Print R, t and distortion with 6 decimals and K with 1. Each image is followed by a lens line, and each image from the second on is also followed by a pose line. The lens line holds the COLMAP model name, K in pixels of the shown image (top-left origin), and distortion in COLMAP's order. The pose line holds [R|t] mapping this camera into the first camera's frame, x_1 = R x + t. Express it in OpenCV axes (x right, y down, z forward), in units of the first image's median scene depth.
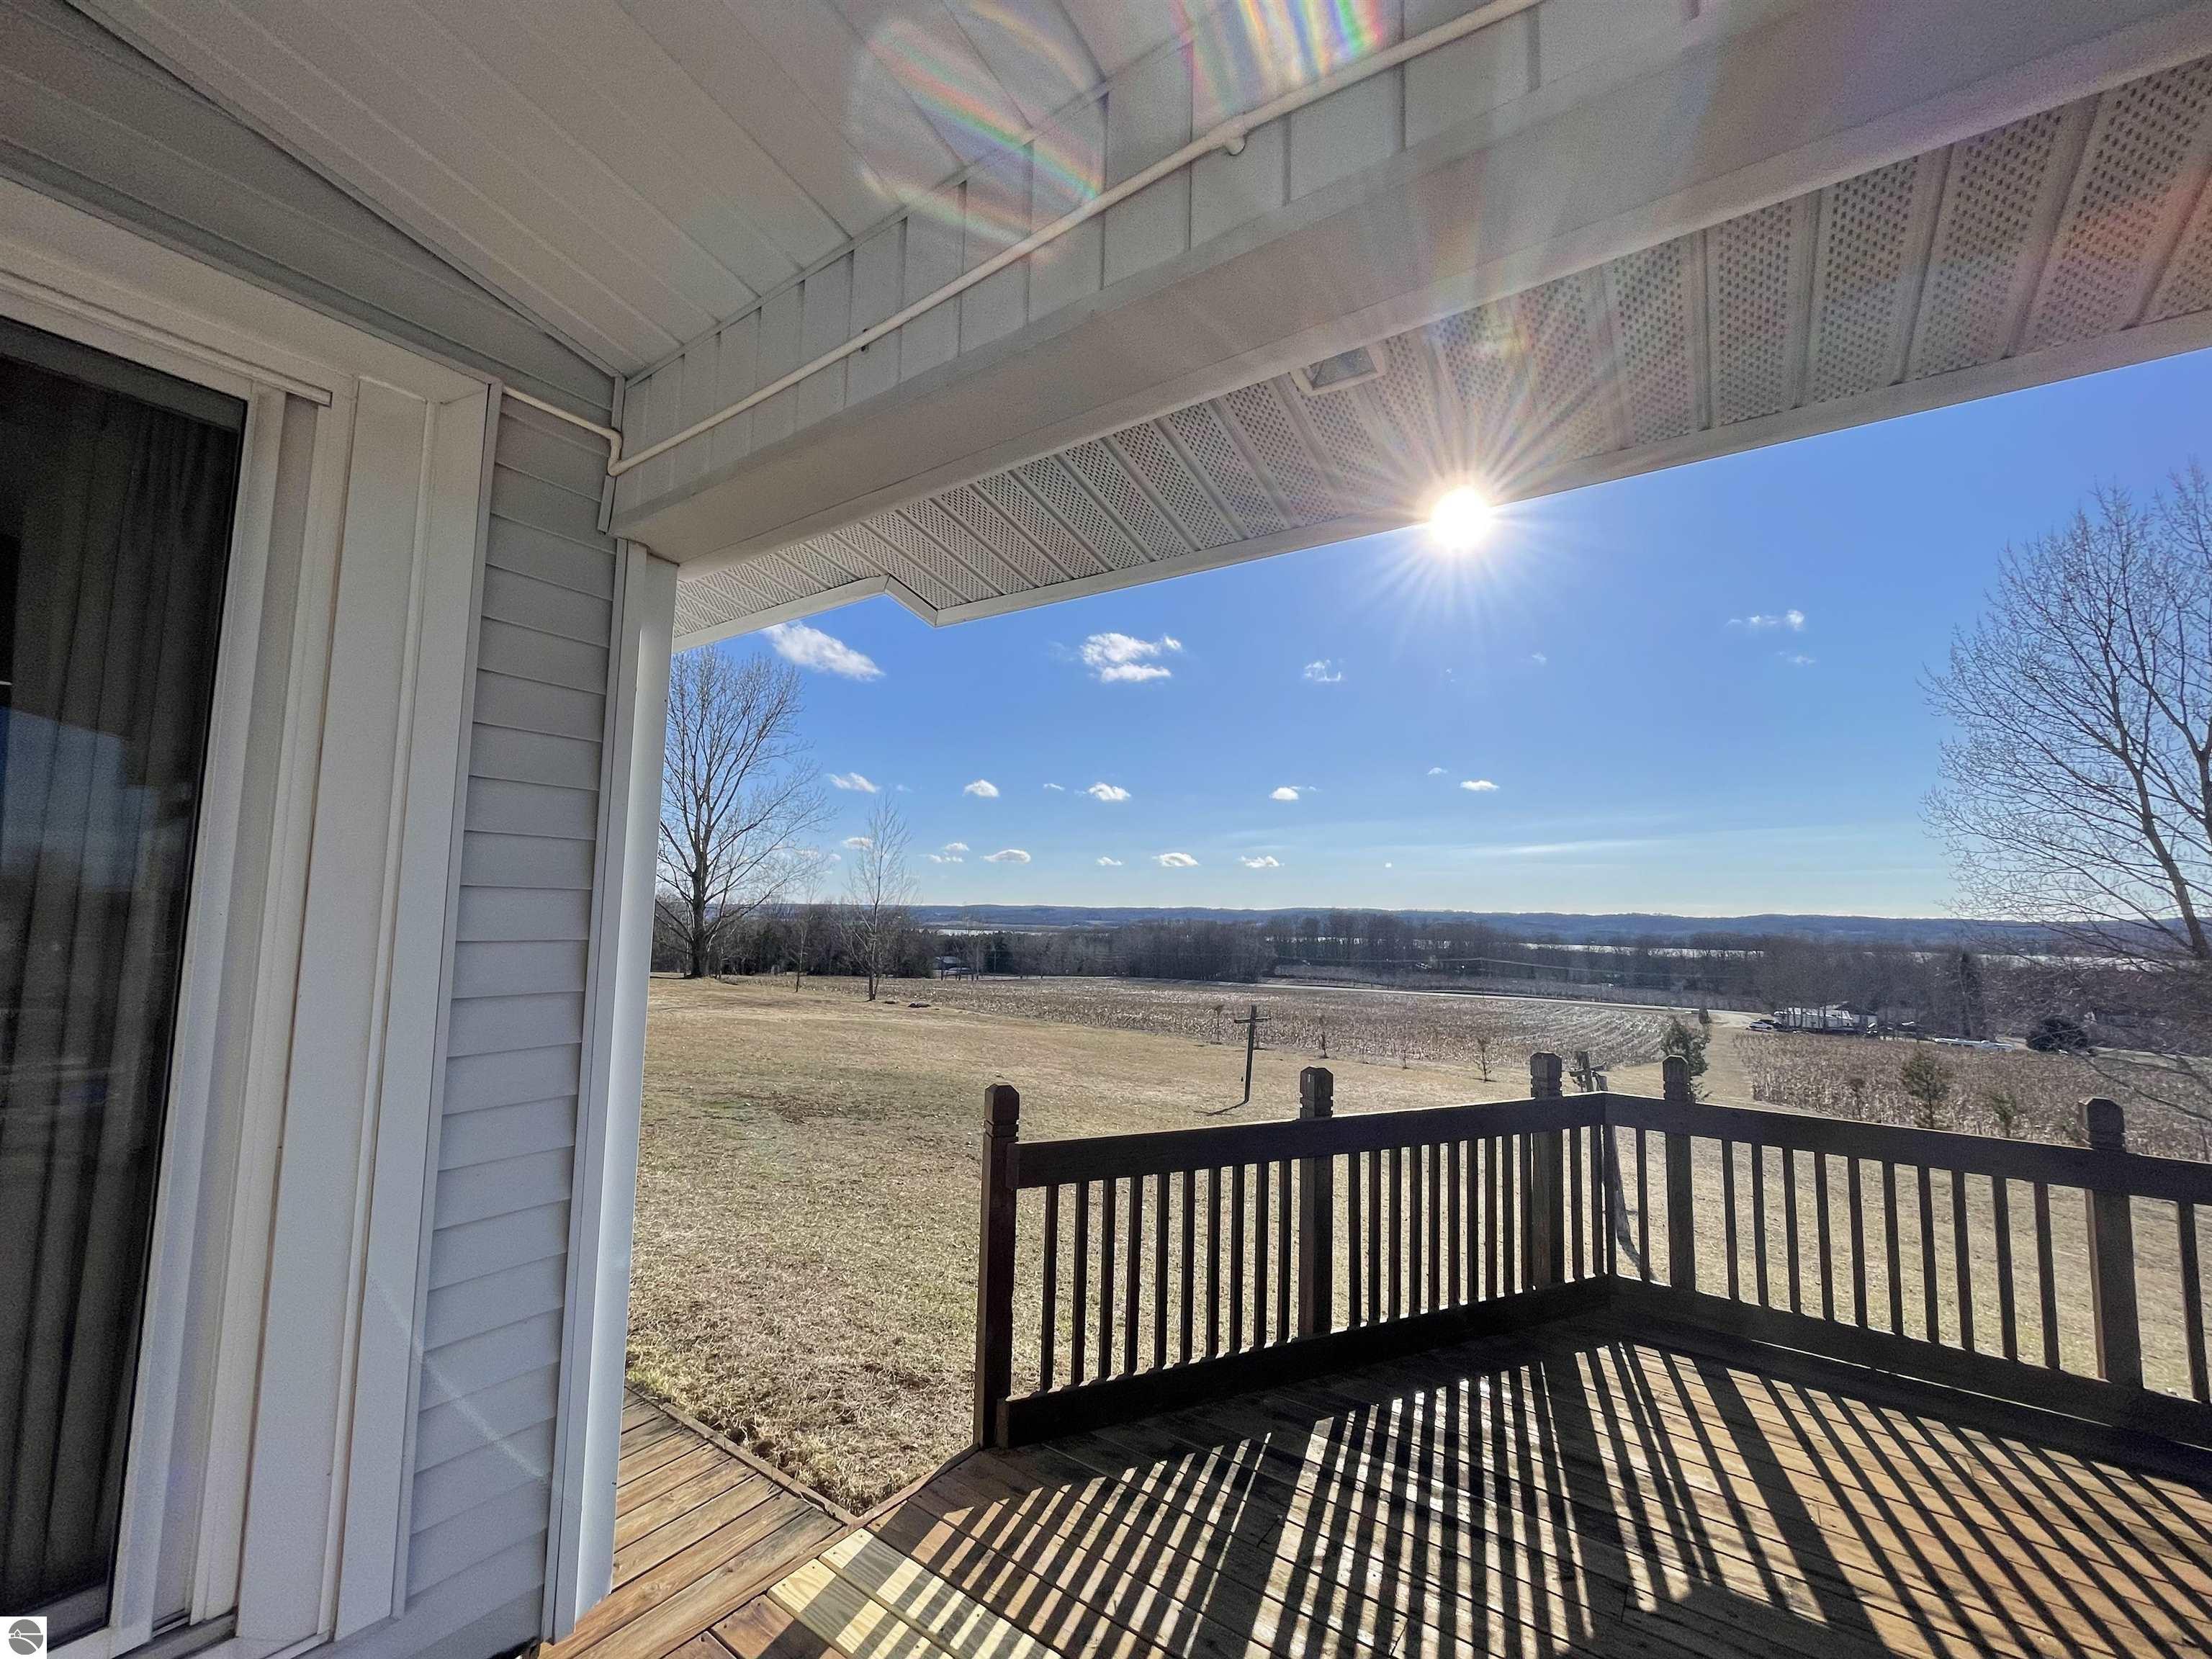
lens RADIAL K [[893.7, 0, 1094.8], [0, 893.7, 826.9], [0, 0, 1]] dist [-0.000150, -0.000552]
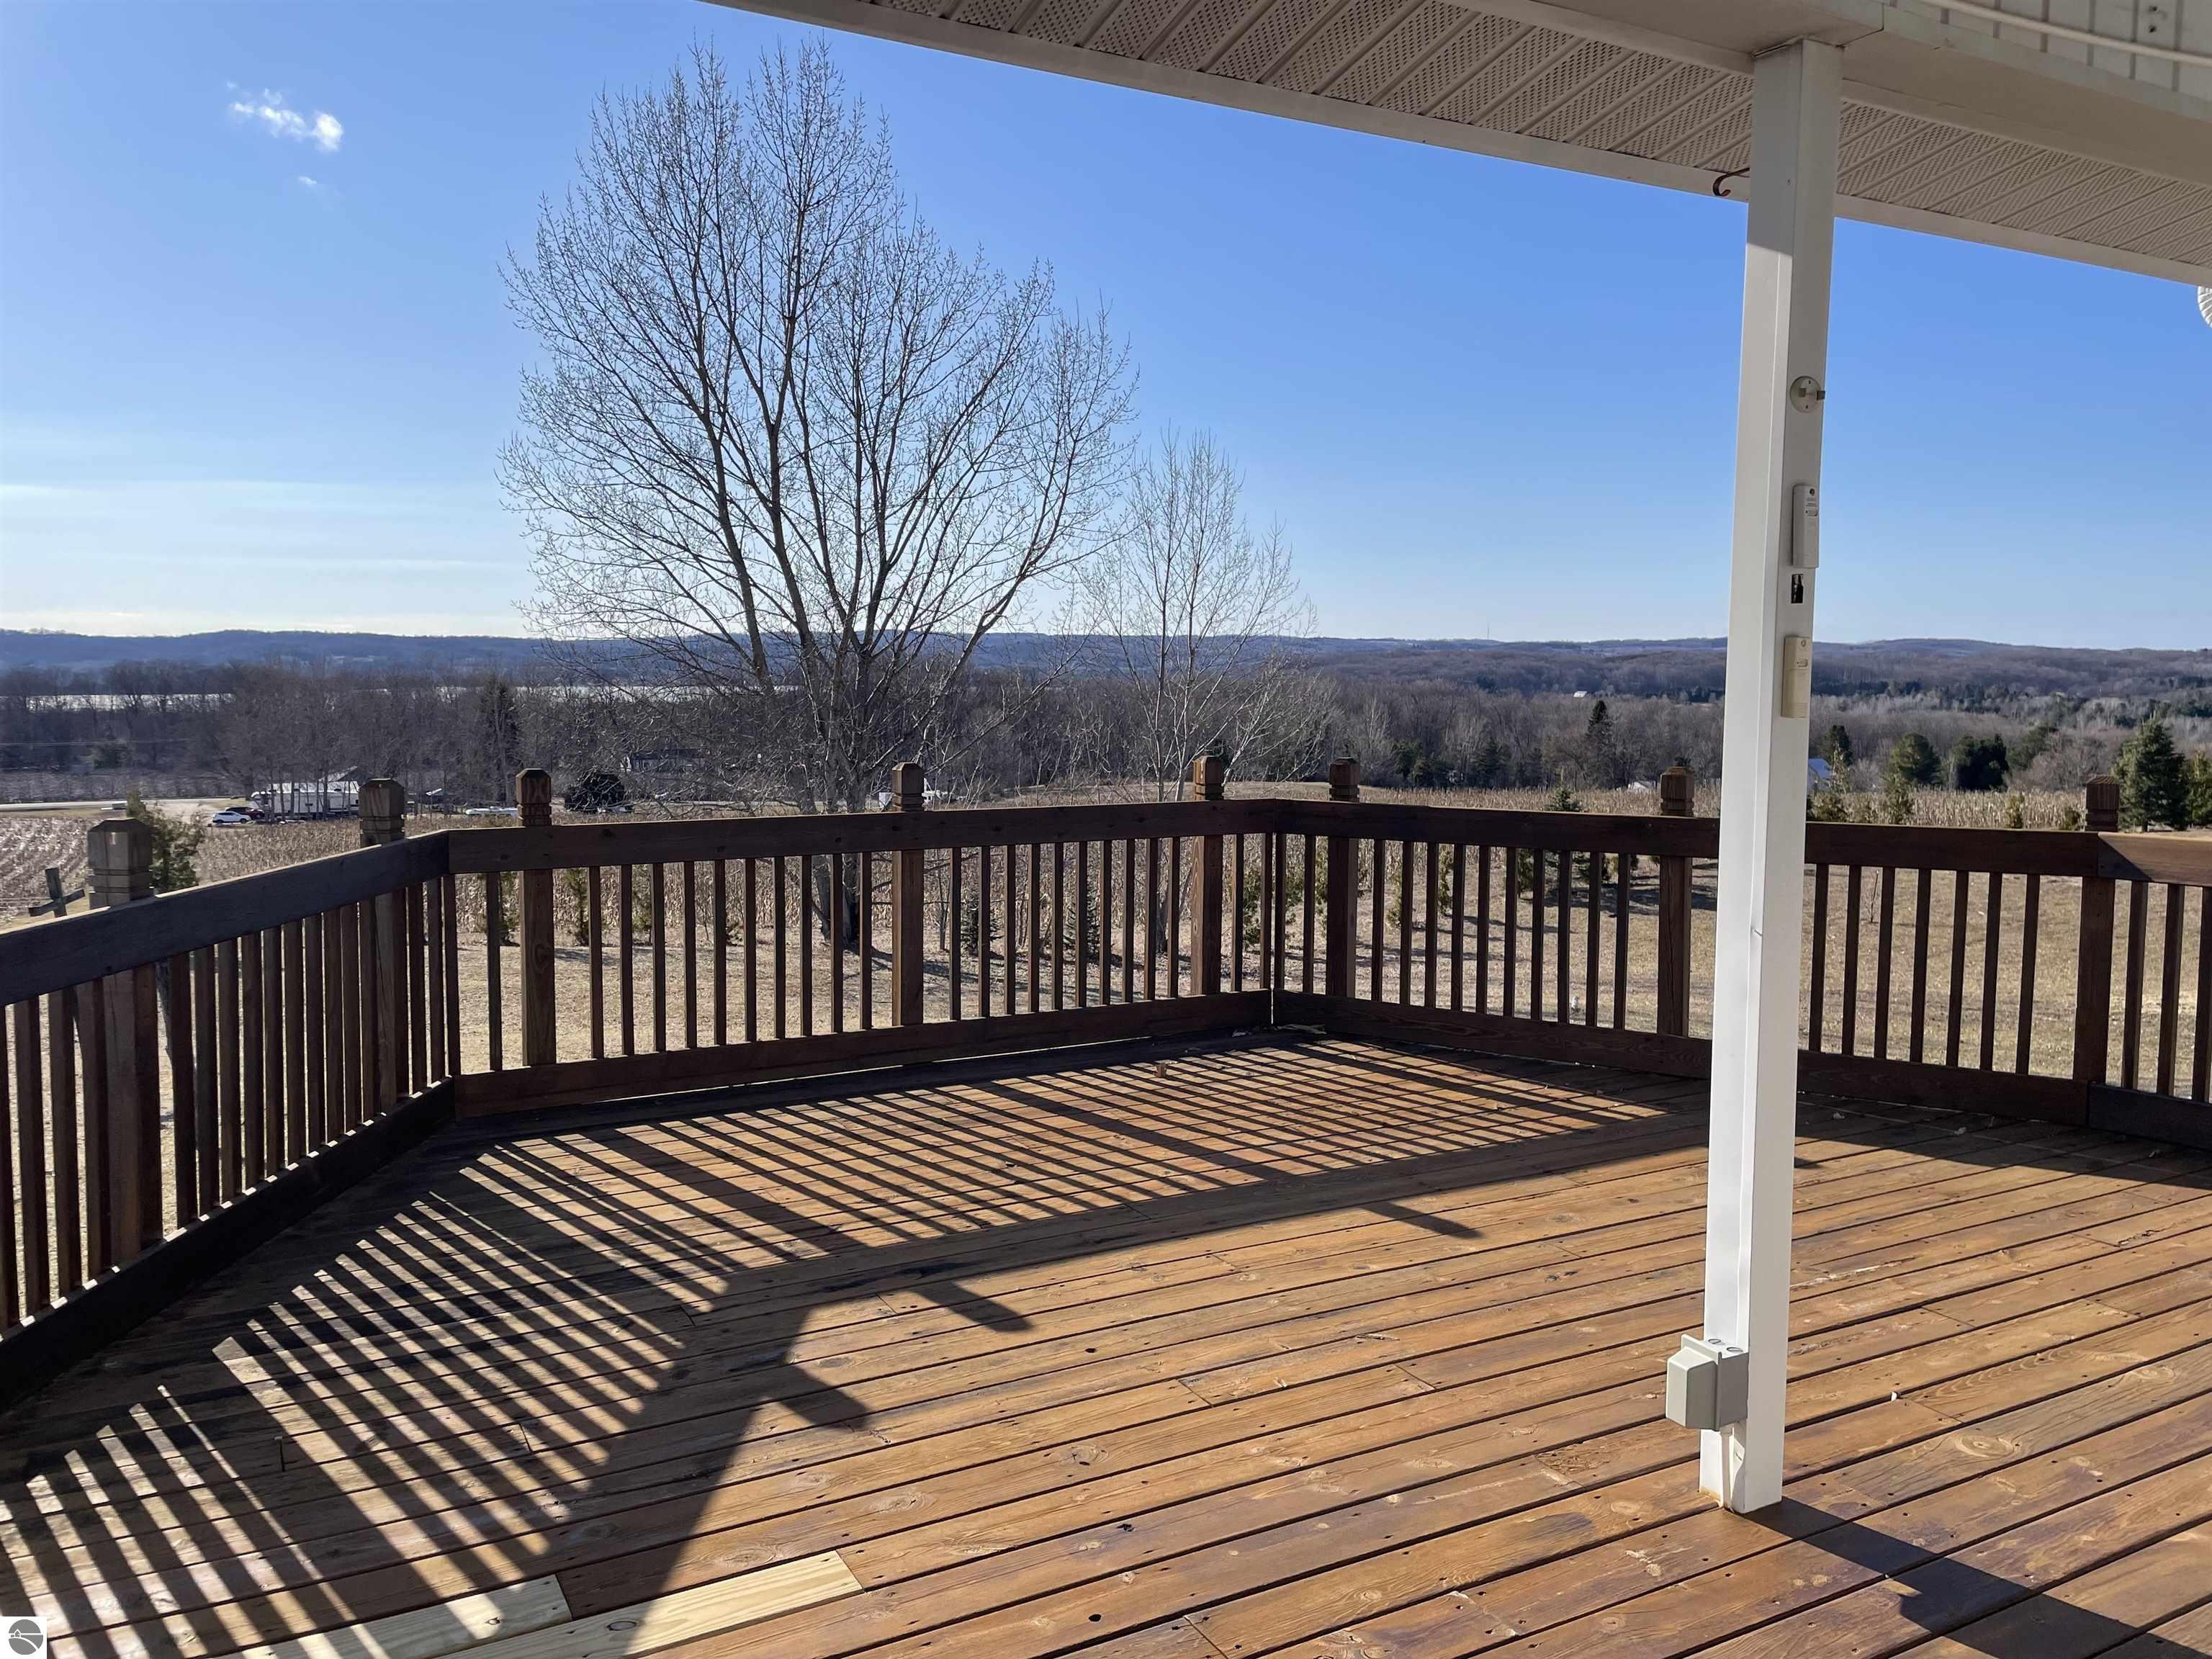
lens RADIAL K [[1681.7, 0, 1115.3], [0, 1681.7, 801.1], [0, 0, 1]] dist [0.086567, -0.101143]
pose [[0.439937, -0.093471, 0.893151, -0.108869], [-0.083435, 0.986012, 0.144287, 0.012249], [-0.894144, -0.137997, 0.425984, -0.006114]]
